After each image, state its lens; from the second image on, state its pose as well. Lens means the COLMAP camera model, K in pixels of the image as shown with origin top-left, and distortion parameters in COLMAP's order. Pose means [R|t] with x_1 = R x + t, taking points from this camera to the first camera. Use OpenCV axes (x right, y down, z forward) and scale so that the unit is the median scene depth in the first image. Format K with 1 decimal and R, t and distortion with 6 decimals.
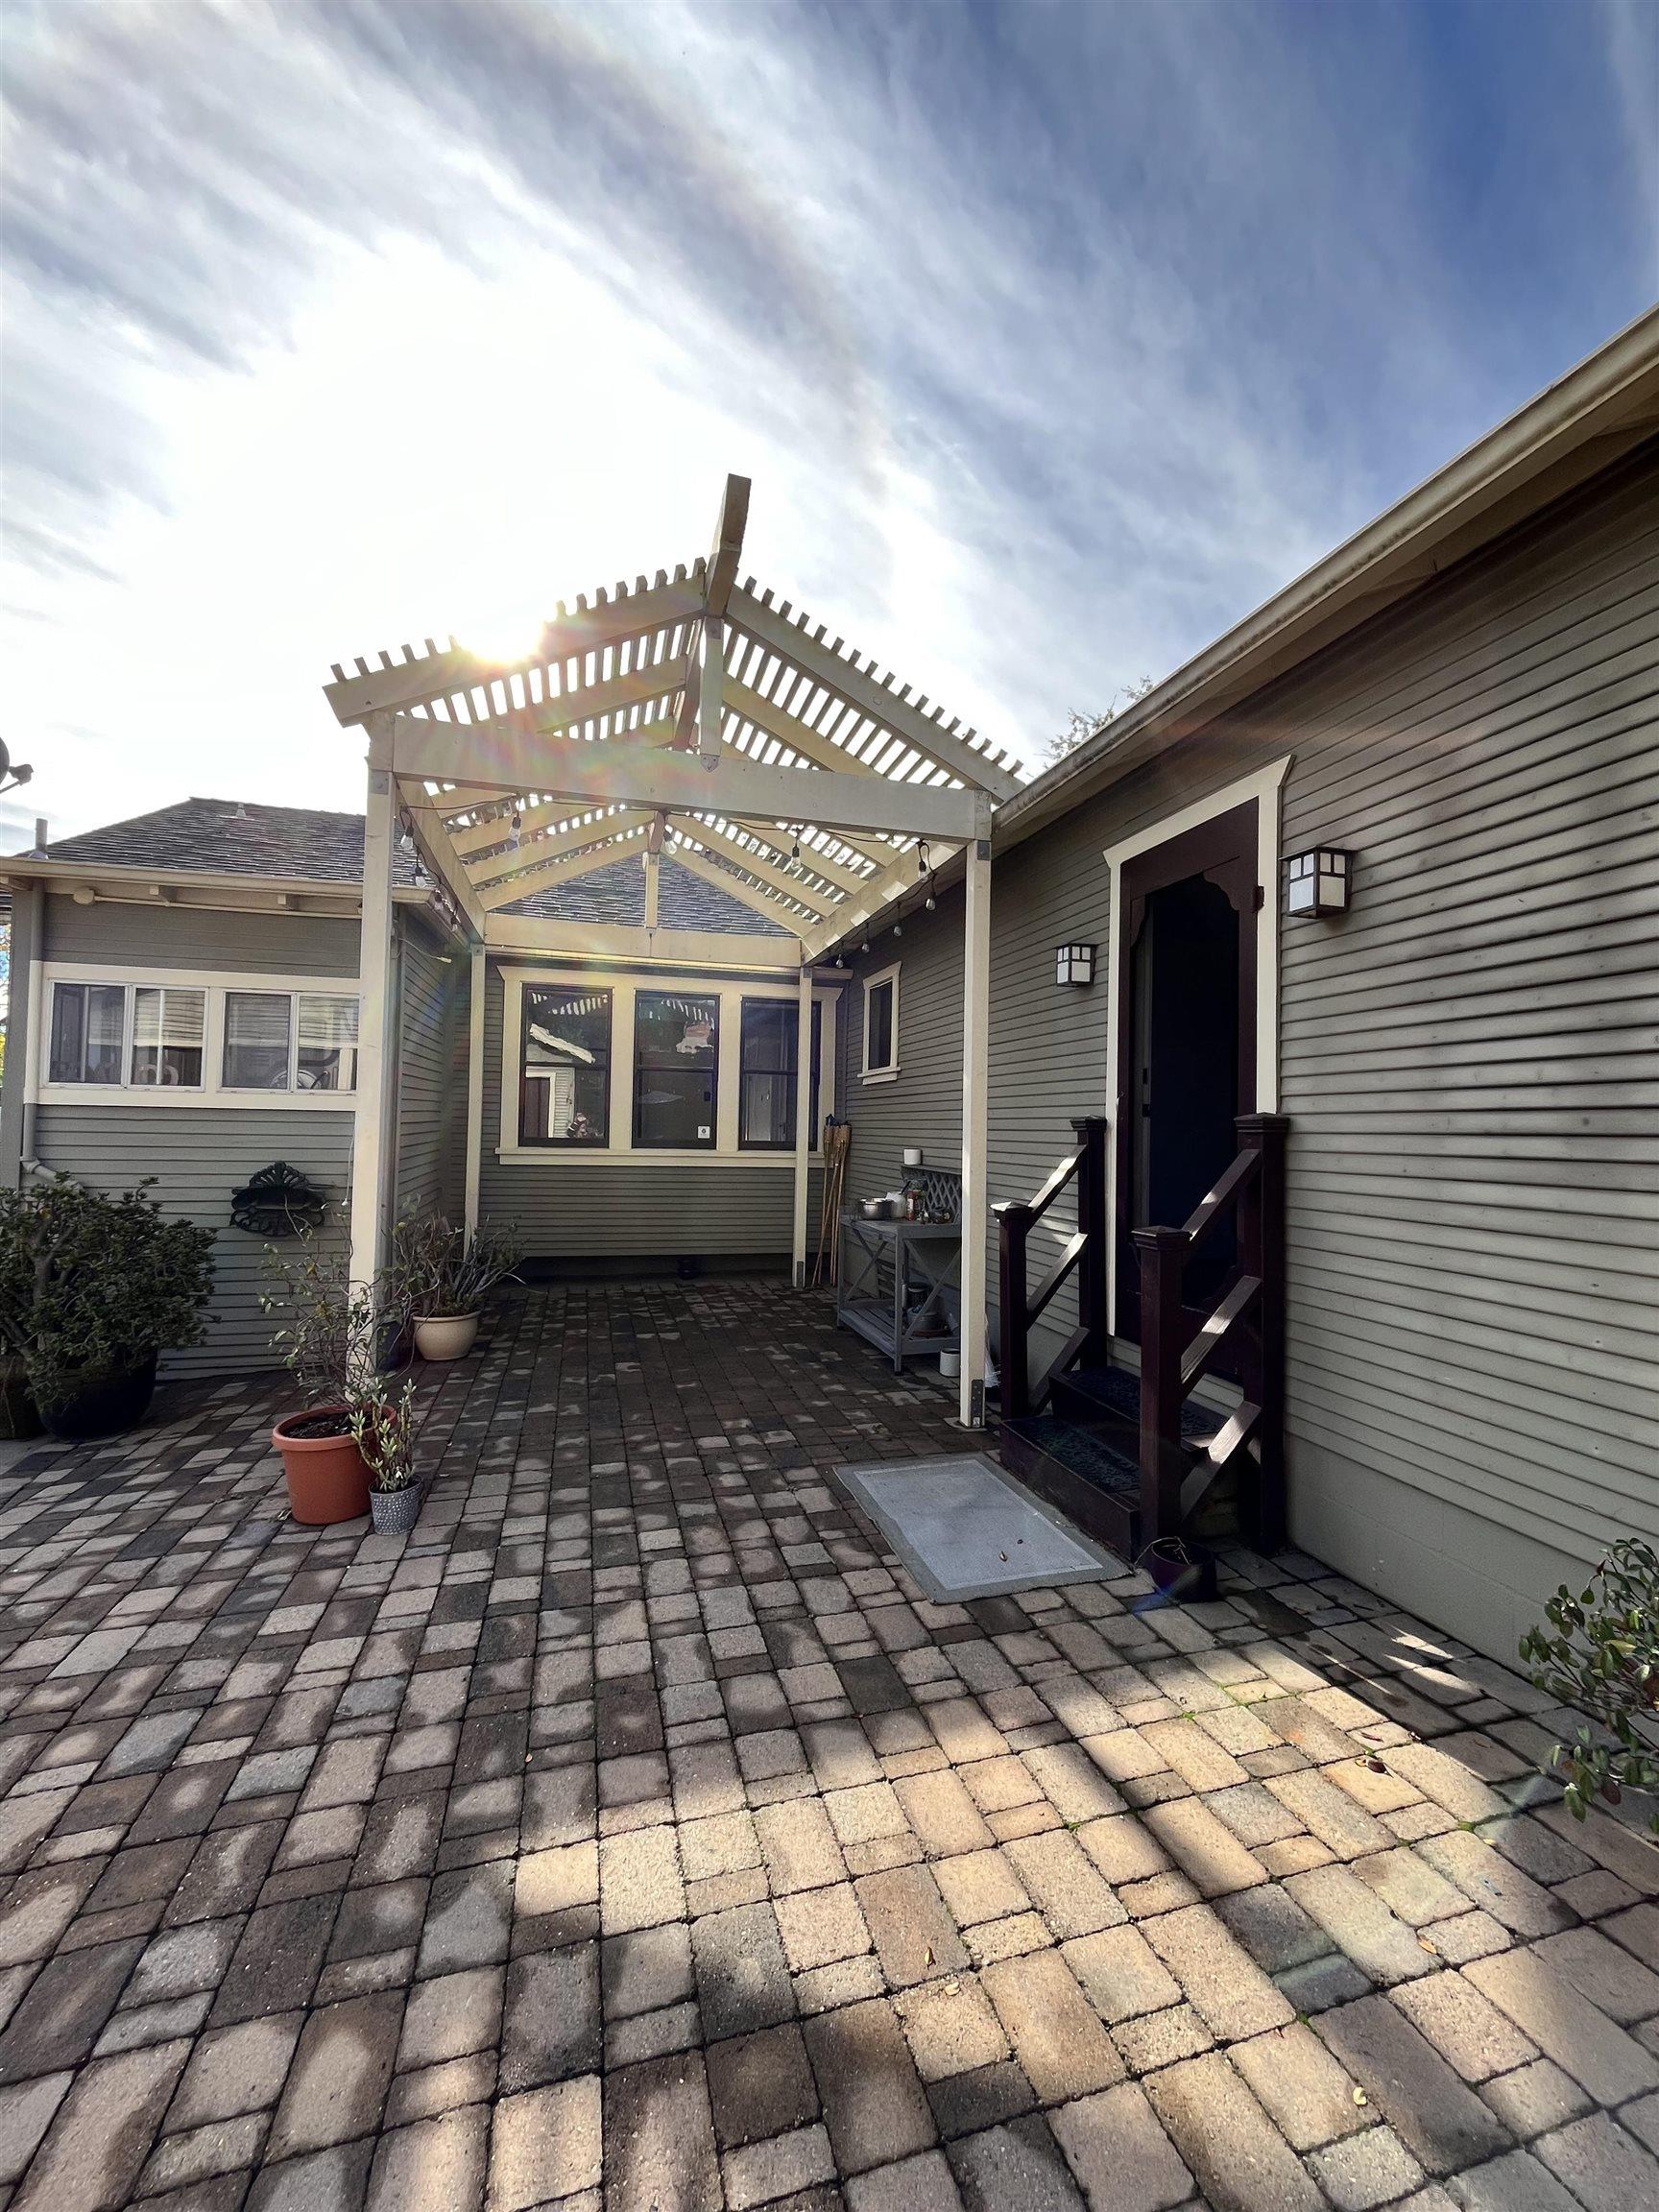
lens RADIAL K [[894.8, 0, 831.2], [0, 894.8, 1104.2], [0, 0, 1]] dist [-0.002450, -0.000267]
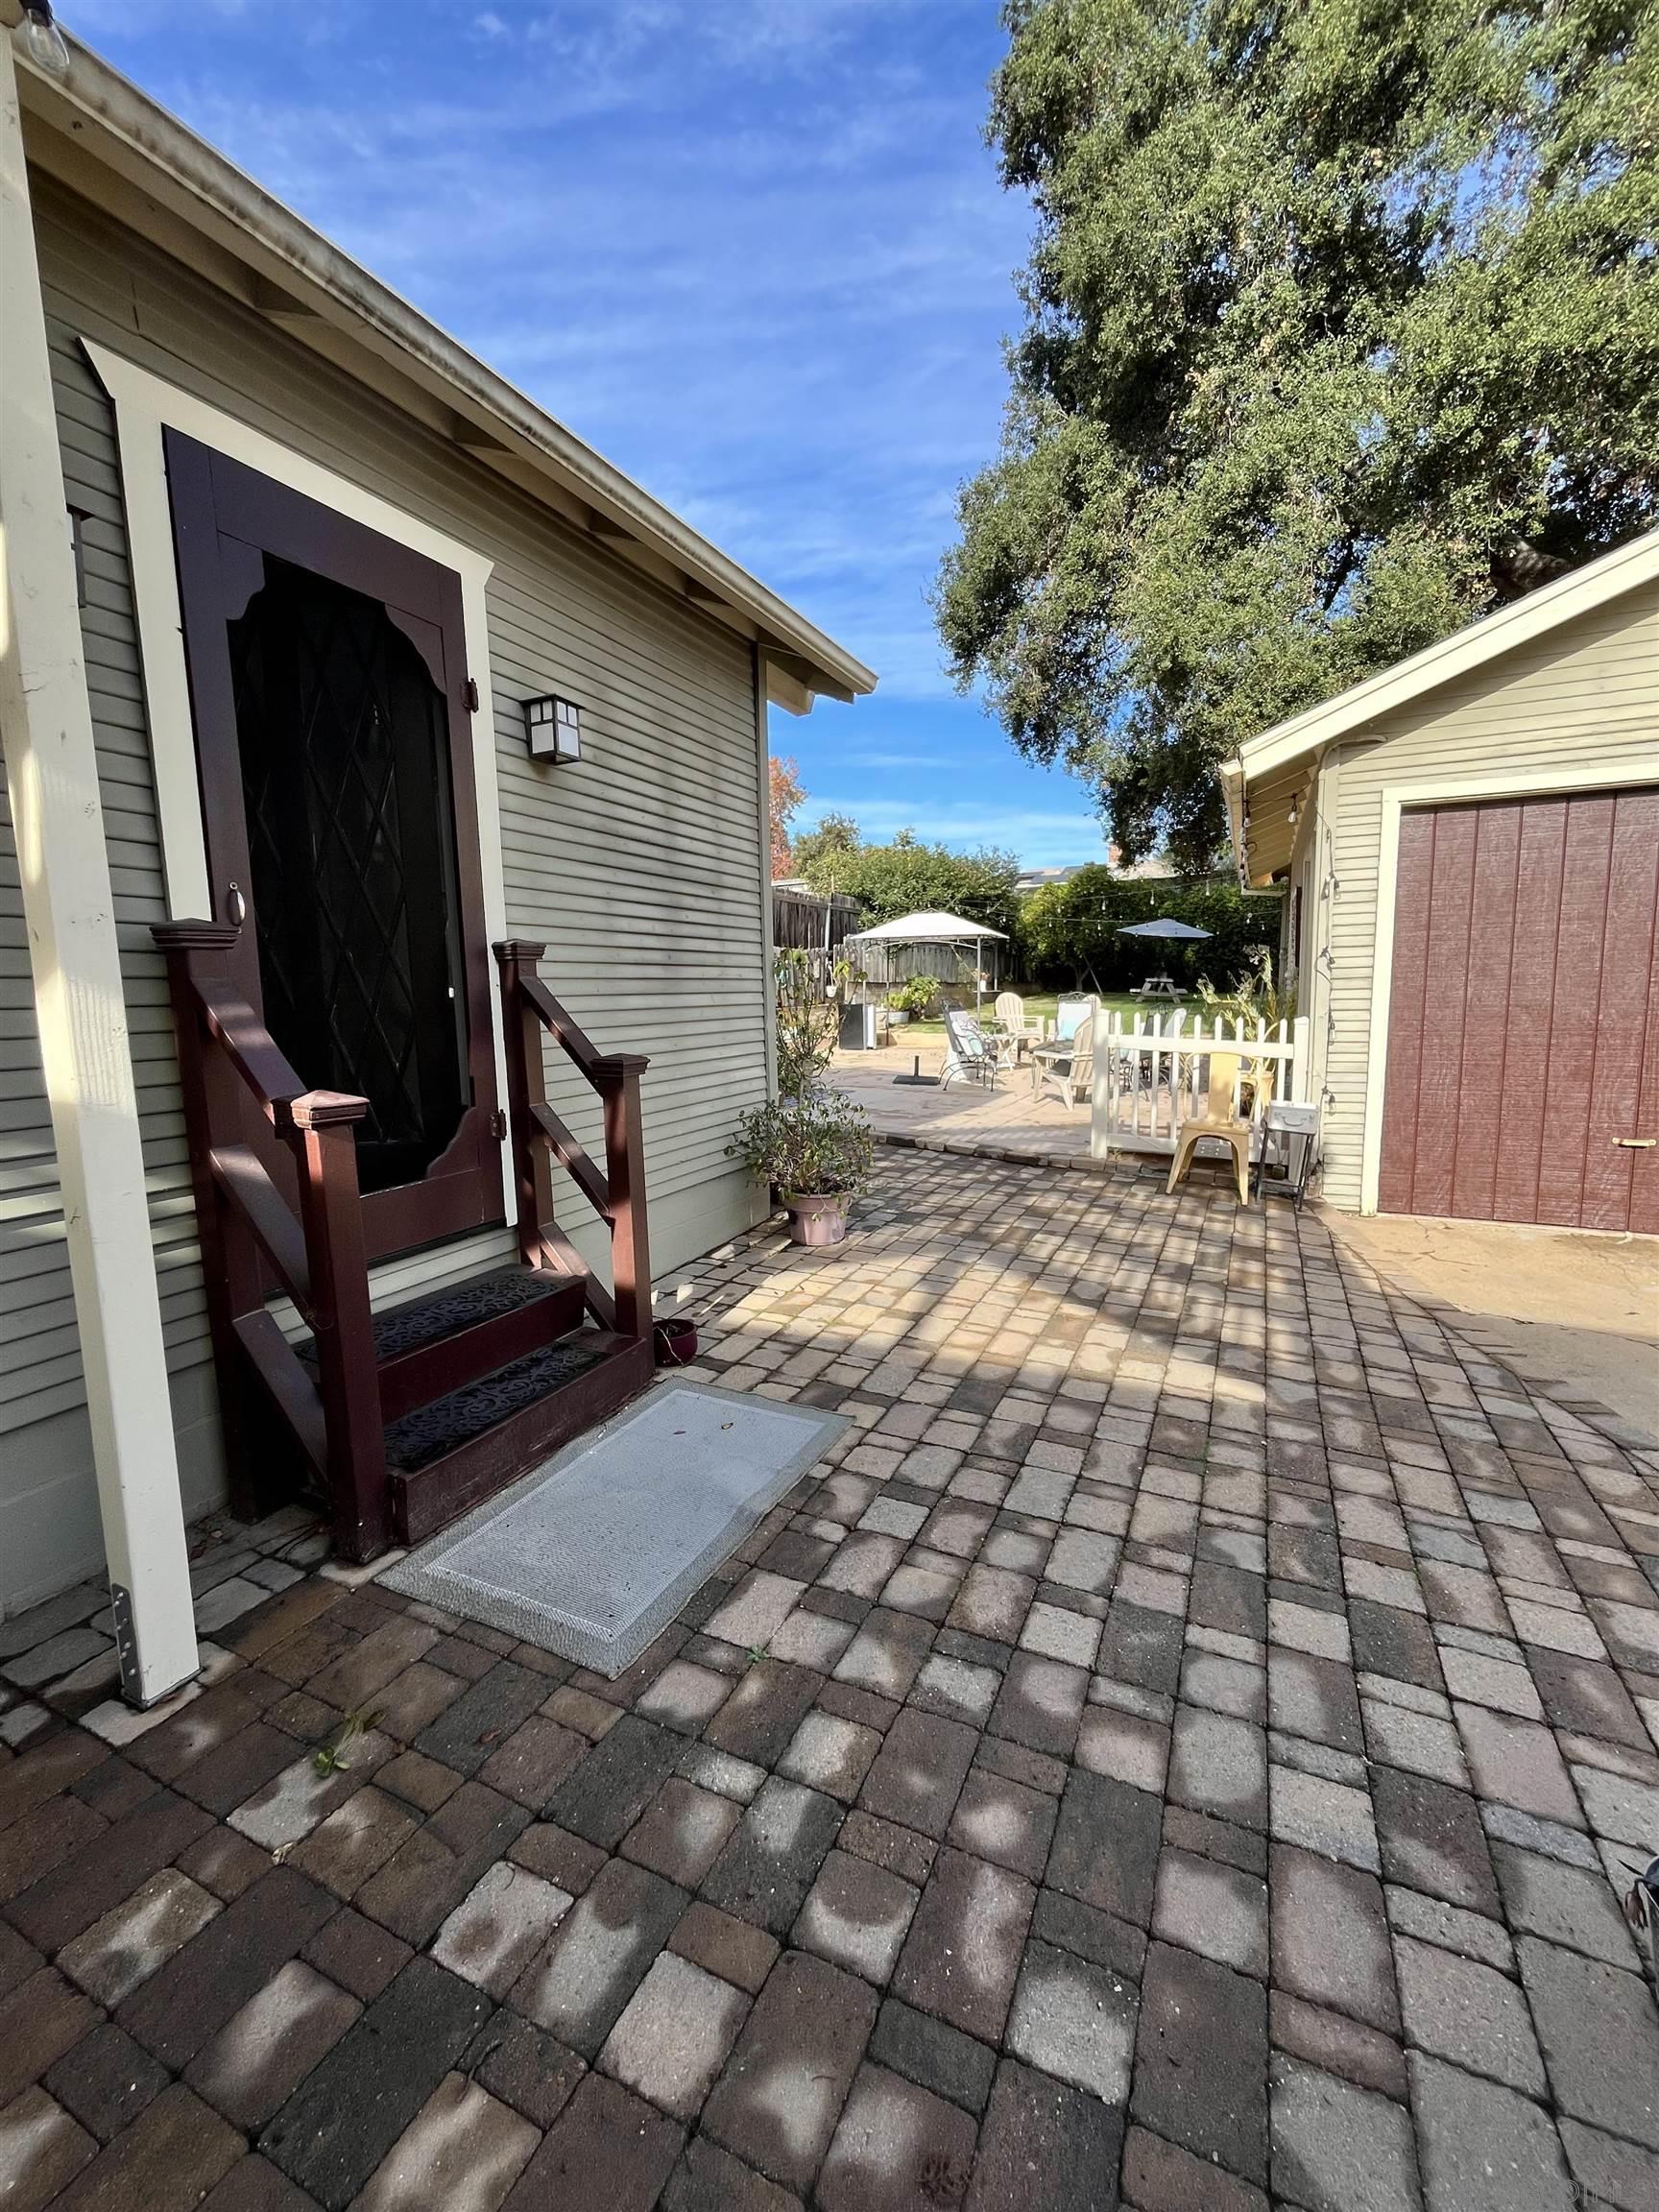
lens RADIAL K [[894.8, 0, 831.2], [0, 894.8, 1104.2], [0, 0, 1]] dist [-0.002450, -0.000267]
pose [[-0.754538, -0.085120, 0.650712, -0.522154], [-0.011614, 0.993129, 0.116445, 0.085395], [-0.656153, 0.080305, -0.750343, 1.833053]]
